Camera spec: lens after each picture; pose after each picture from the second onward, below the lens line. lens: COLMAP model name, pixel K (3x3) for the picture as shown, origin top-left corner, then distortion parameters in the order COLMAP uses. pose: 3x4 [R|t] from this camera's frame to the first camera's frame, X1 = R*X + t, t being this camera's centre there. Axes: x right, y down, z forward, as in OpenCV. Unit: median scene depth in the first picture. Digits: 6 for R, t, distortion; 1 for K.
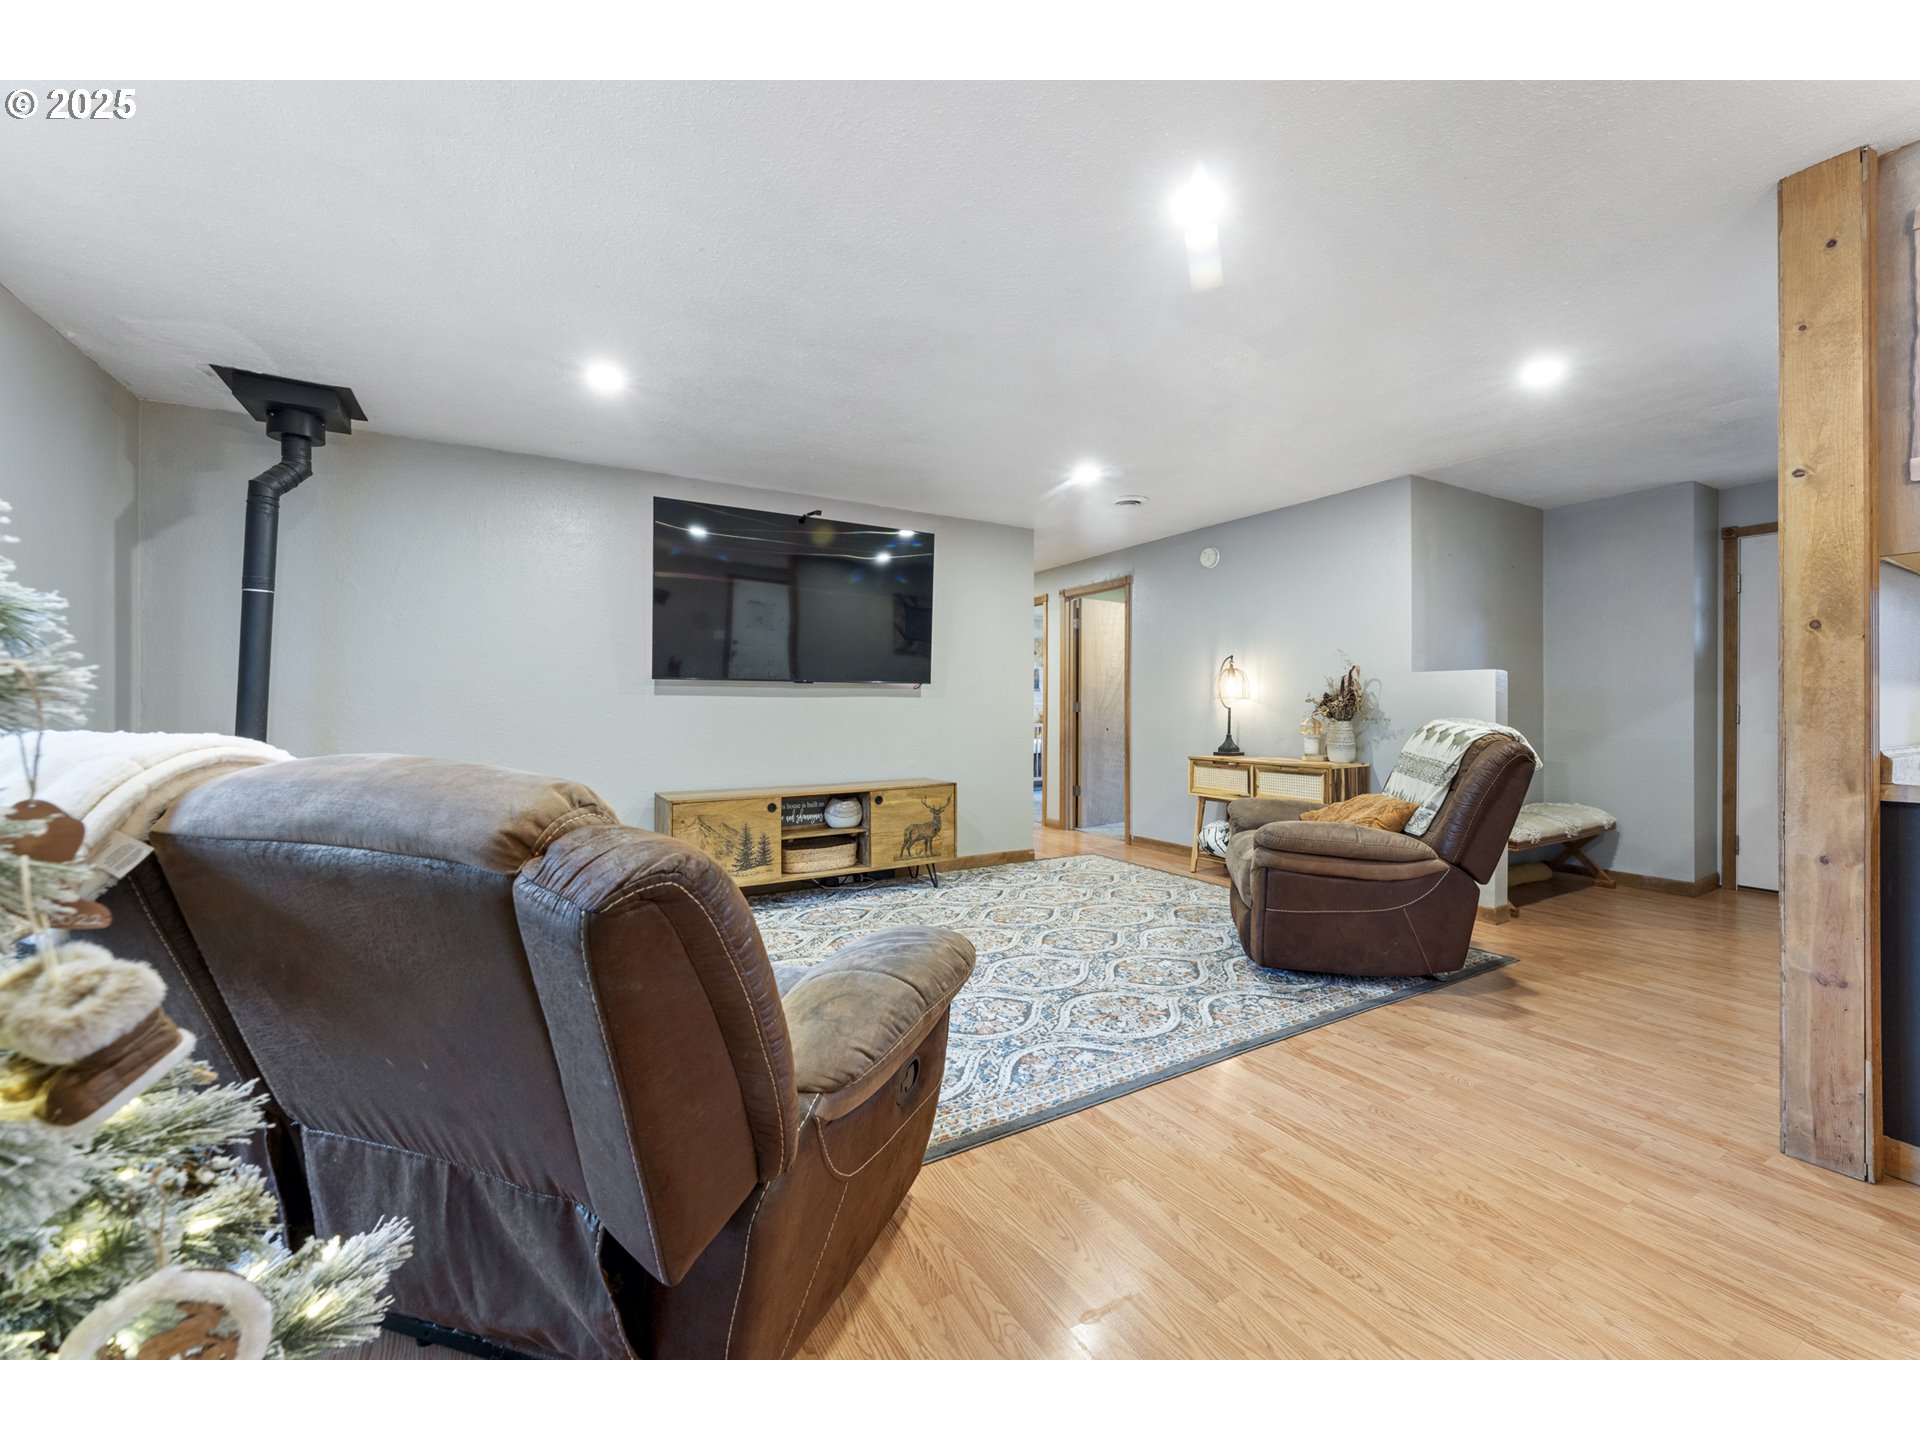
lens RADIAL K [[762.9, 0, 962.3], [0, 762.9, 710.7], [0, 0, 1]] dist [-0.001618, -0.000093]
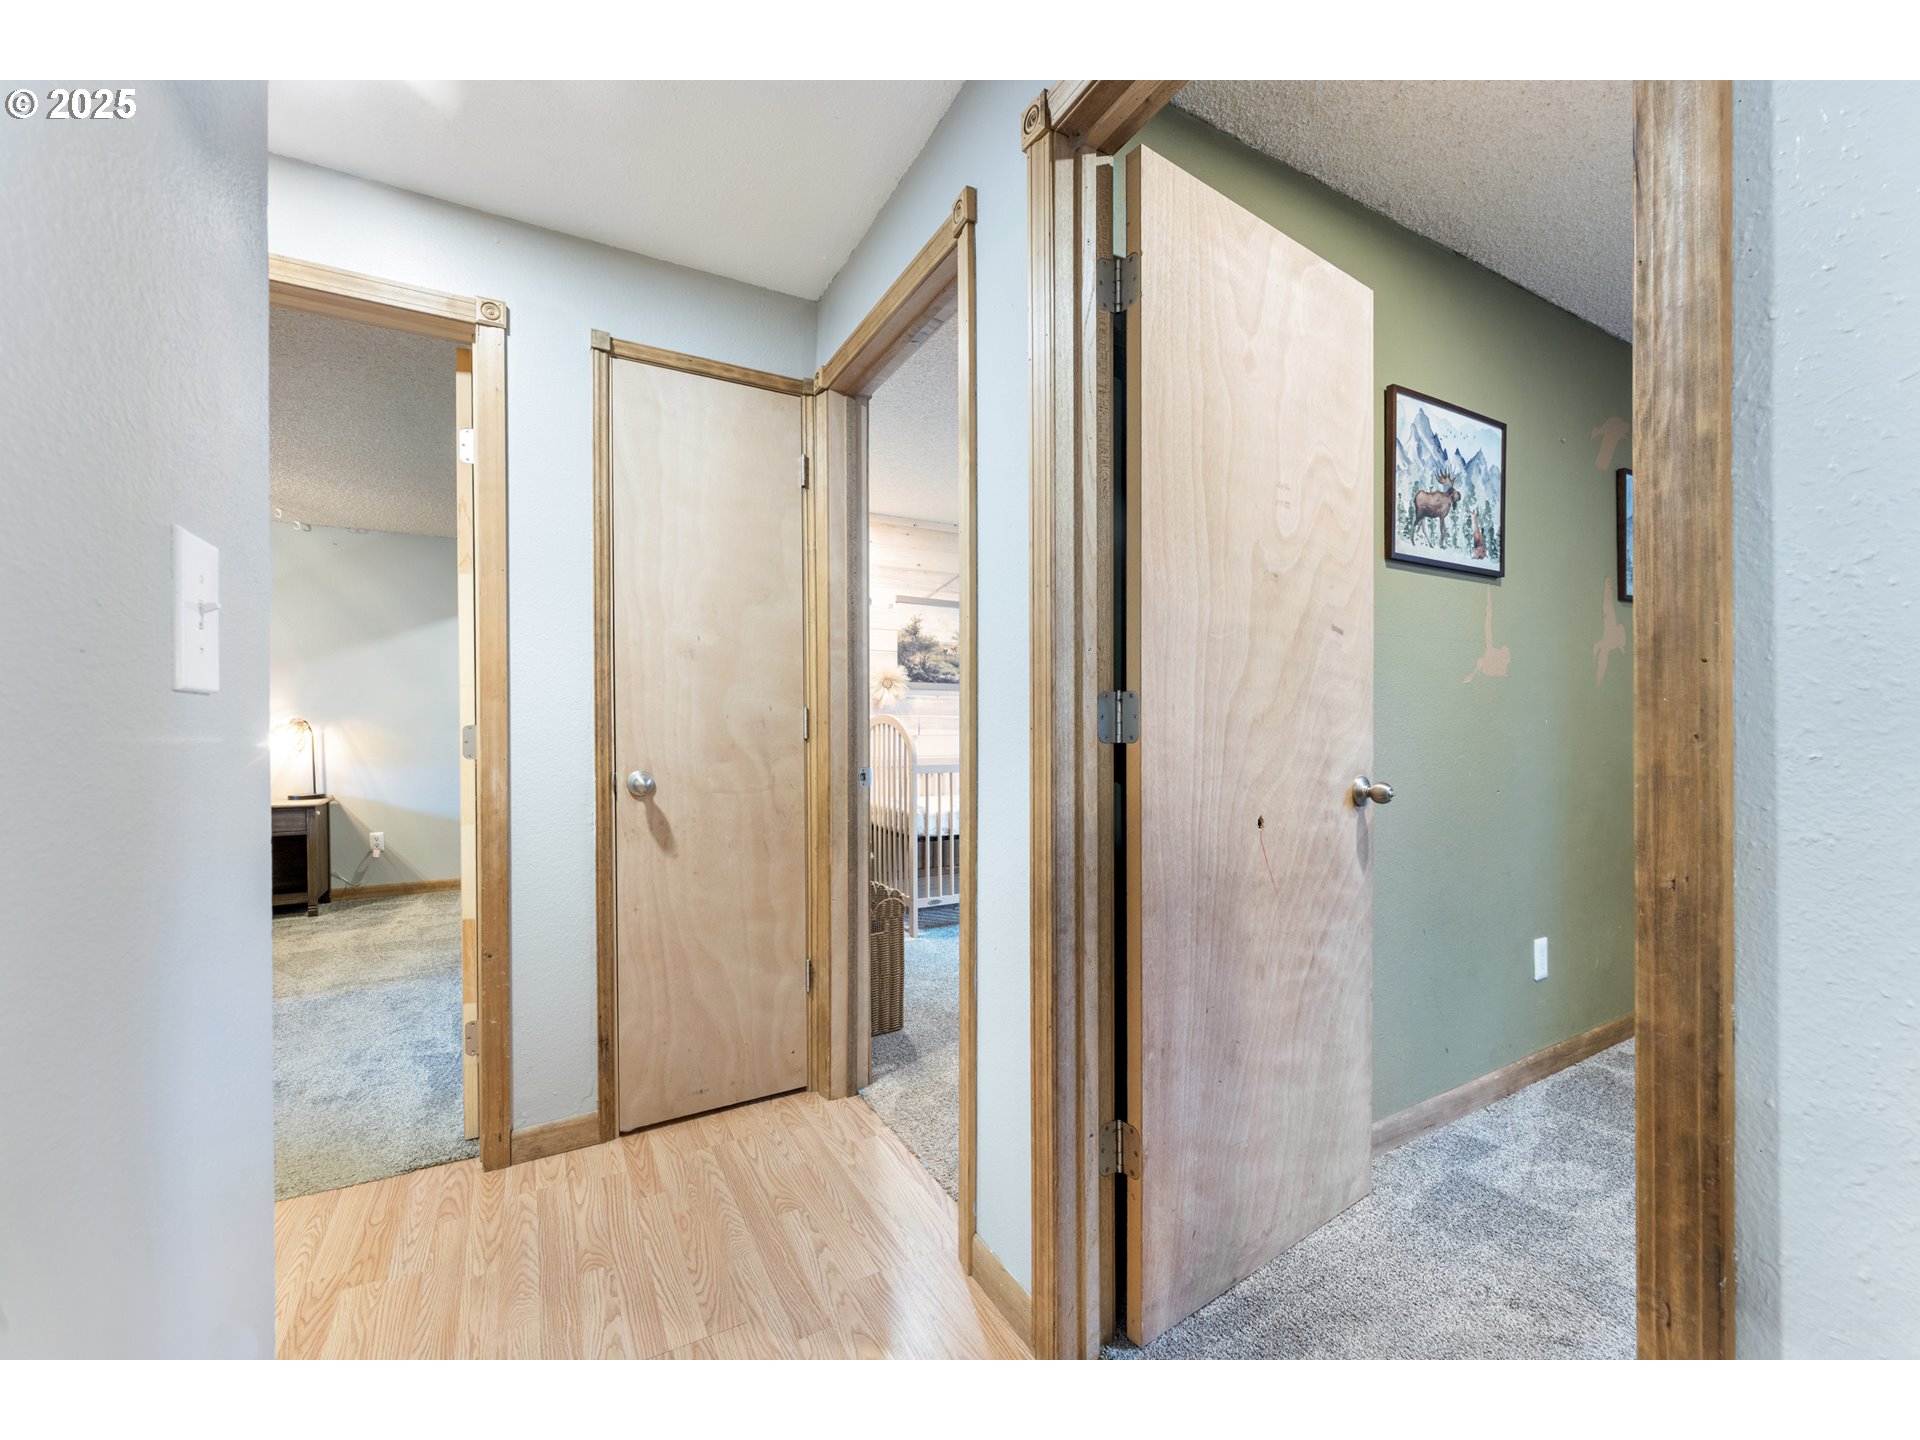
lens RADIAL K [[762.9, 0, 959.3], [0, 762.9, 723.2], [0, 0, 1]] dist [-0.001618, -0.000093]
pose [[0.999542, -0.005070, -0.029841, 0.114834], [0.005122, 0.999985, 0.001668, -0.004527], [0.029832, -0.001820, 0.999553, 0.801136]]
